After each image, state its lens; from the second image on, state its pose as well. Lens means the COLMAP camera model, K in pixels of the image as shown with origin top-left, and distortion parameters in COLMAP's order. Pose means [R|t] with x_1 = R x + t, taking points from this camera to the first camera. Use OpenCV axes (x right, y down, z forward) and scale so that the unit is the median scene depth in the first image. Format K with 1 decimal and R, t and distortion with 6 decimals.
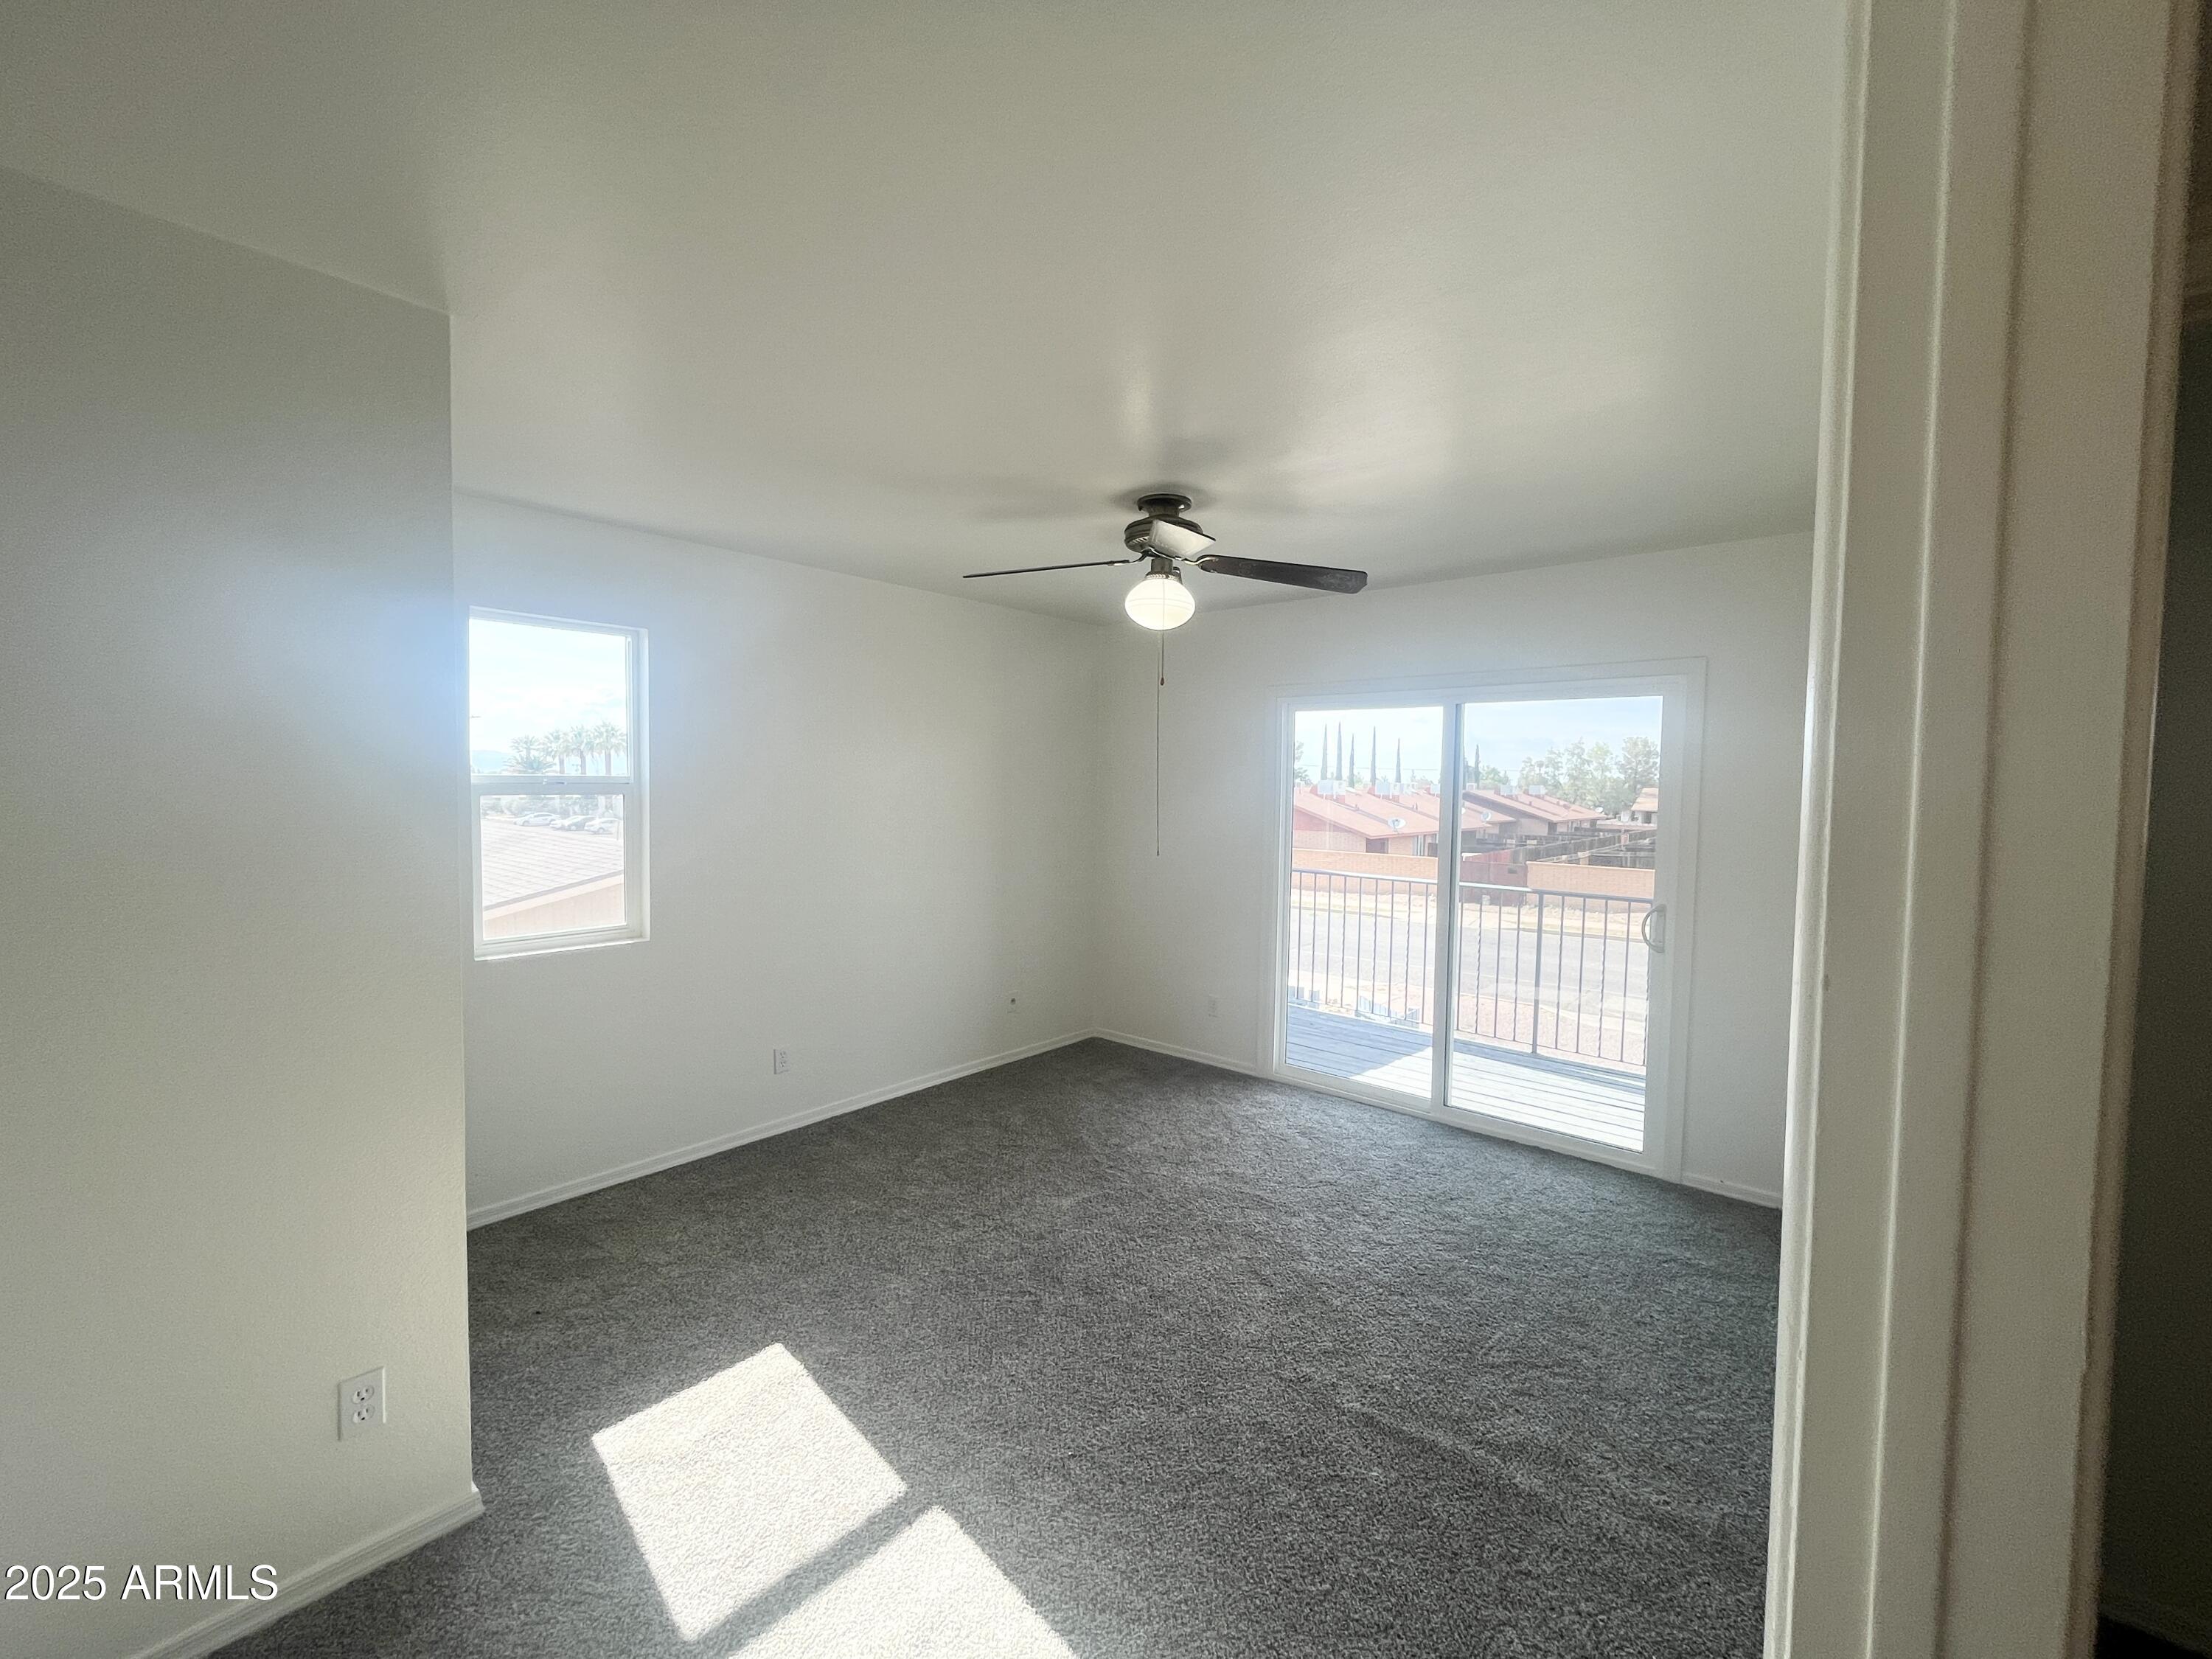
lens RADIAL K [[895.6, 0, 1098.3], [0, 895.6, 830.5], [0, 0, 1]] dist [-0.003288, 0.000383]
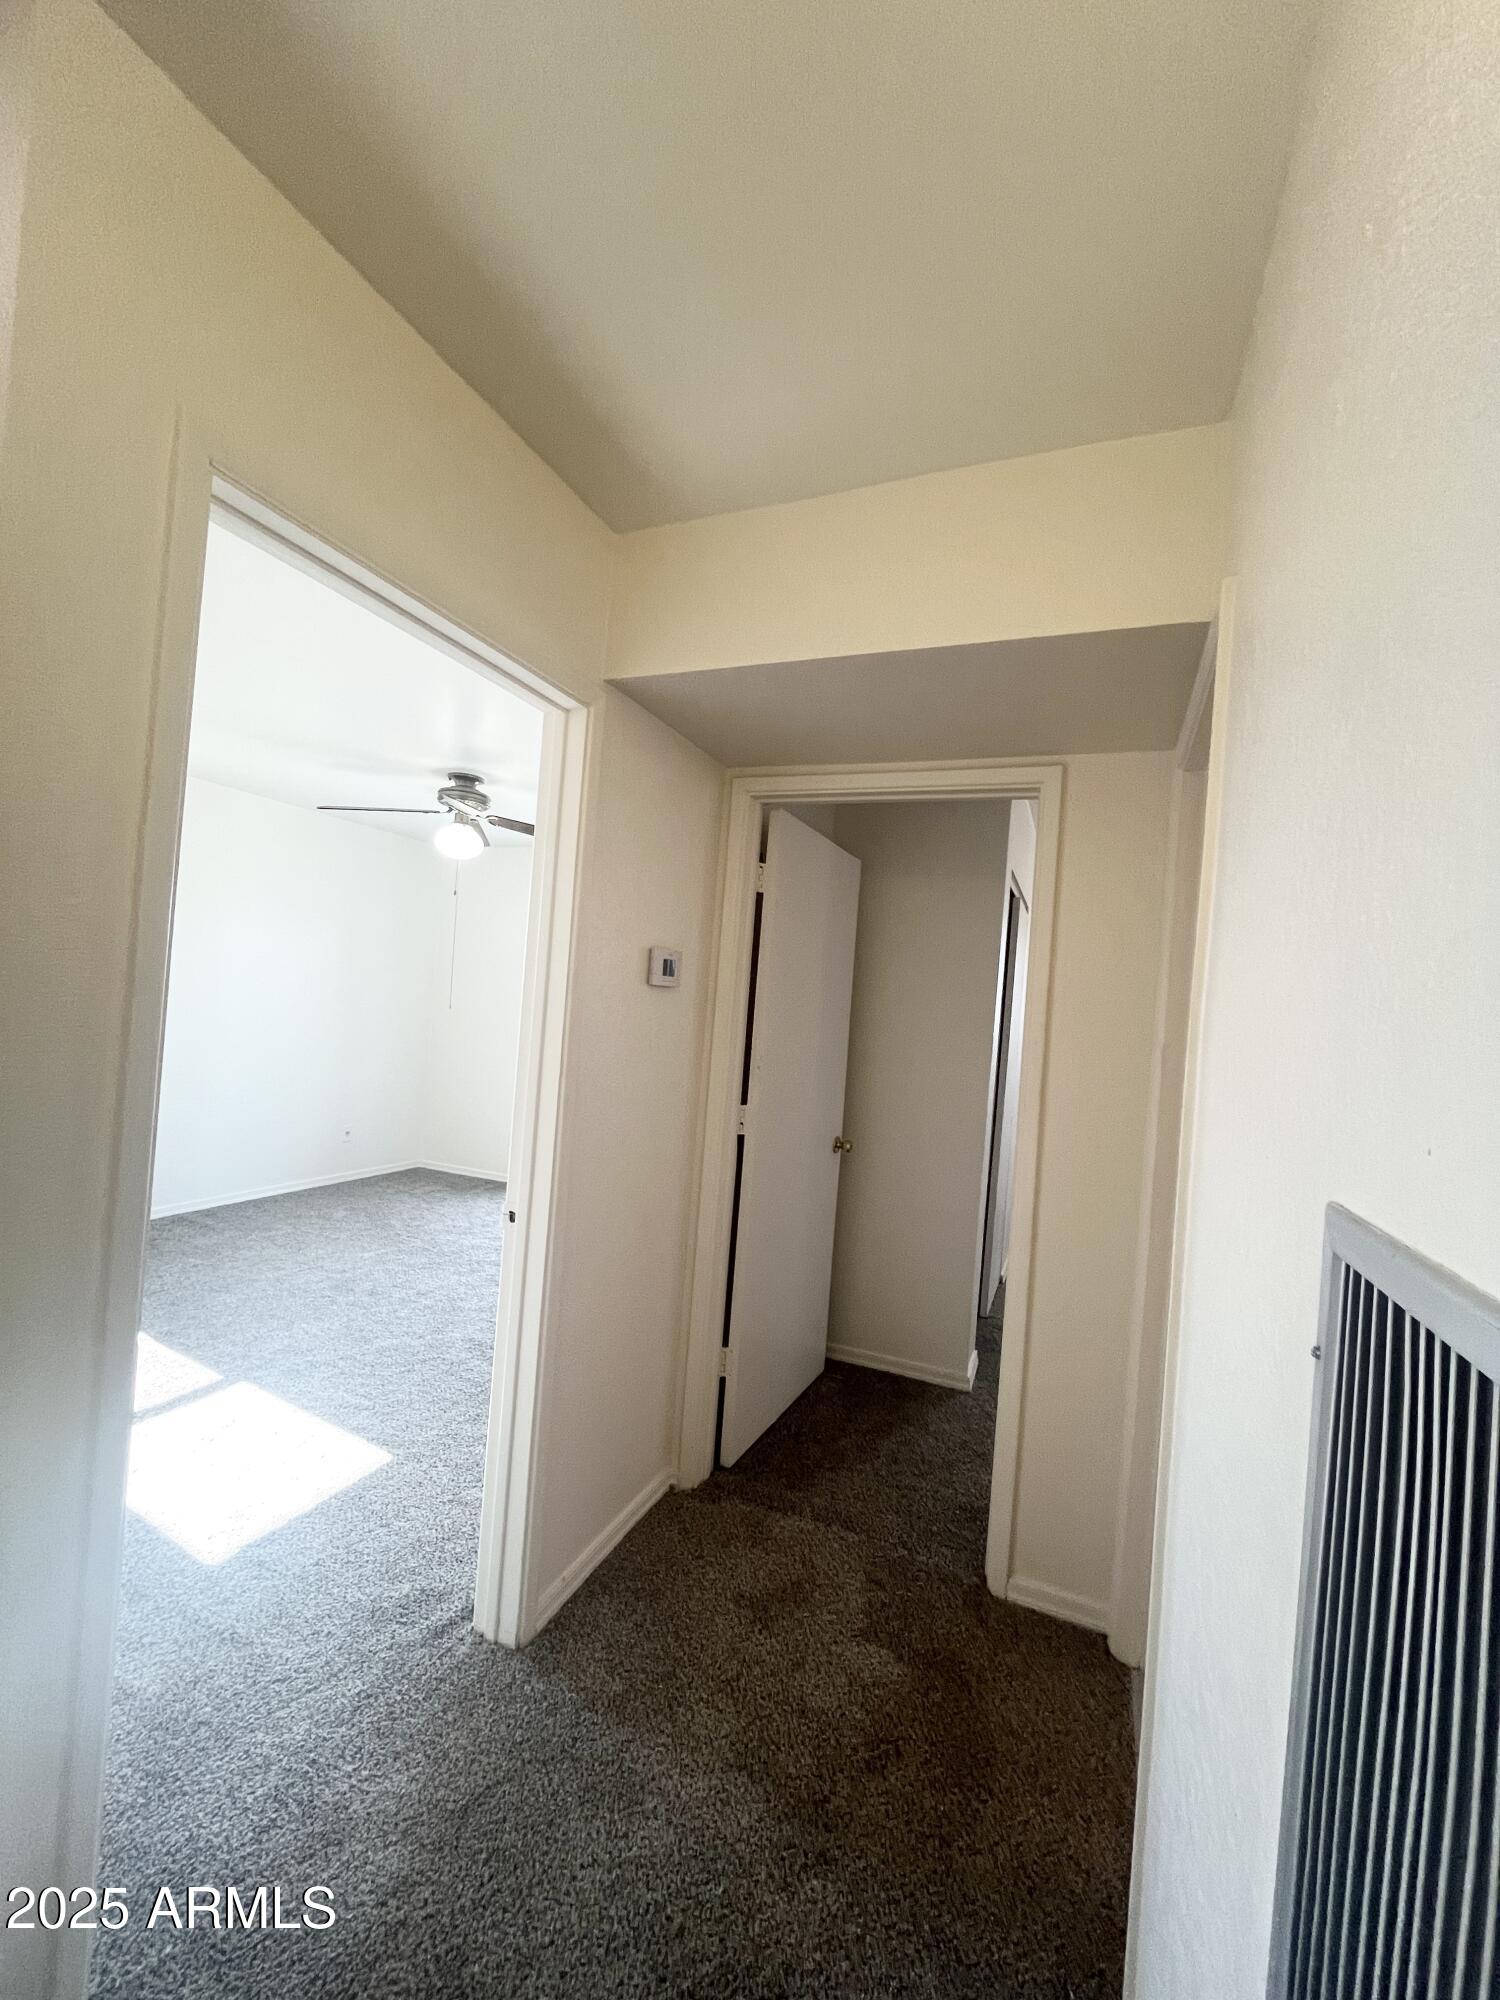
lens RADIAL K [[809.8, 0, 749.2], [0, 809.8, 1001.4], [0, 0, 1]] dist [-0.003288, 0.000383]
pose [[0.946163, 0.065899, 0.316910, 0.100796], [-0.052041, 0.997290, -0.052005, 0.055873], [-0.319479, 0.032713, 0.947029, -0.399845]]
